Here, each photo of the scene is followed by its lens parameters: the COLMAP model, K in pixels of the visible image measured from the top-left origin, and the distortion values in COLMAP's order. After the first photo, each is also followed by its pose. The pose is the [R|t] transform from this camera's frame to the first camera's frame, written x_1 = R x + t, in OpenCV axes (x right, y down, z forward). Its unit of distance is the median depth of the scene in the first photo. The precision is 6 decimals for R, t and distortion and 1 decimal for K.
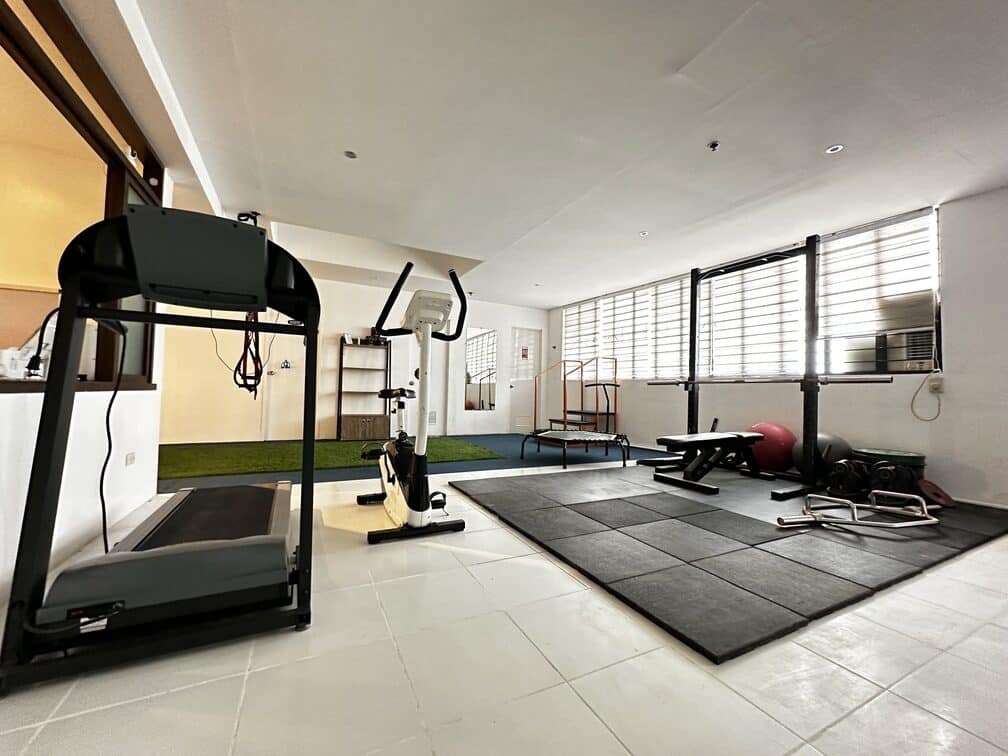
lens RADIAL K [[404.5, 0, 504.0], [0, 404.5, 378.0], [0, 0, 1]] dist [0.000724, 0.000139]
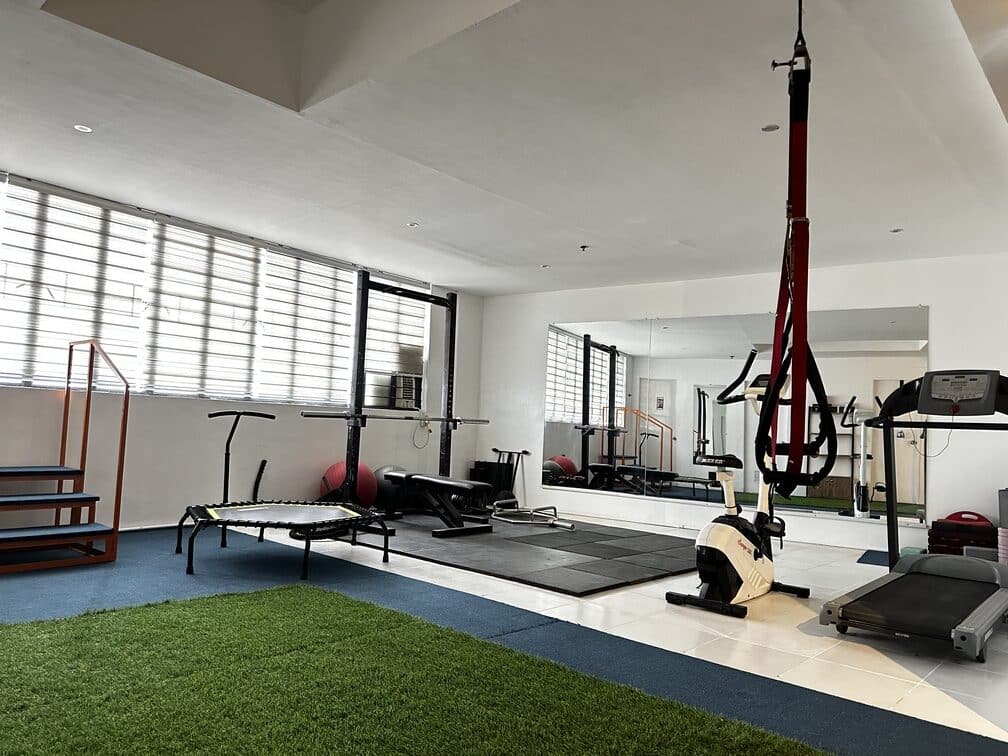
lens RADIAL K [[690.4, 0, 504.0], [0, 690.4, 378.0], [0, 0, 1]] dist [-0.000775, -0.000477]
pose [[-0.361909, 0.041940, 0.931270, -0.955984], [-0.067932, 0.995145, -0.071216, 0.018504], [-0.929735, -0.089037, -0.357302, 1.343533]]
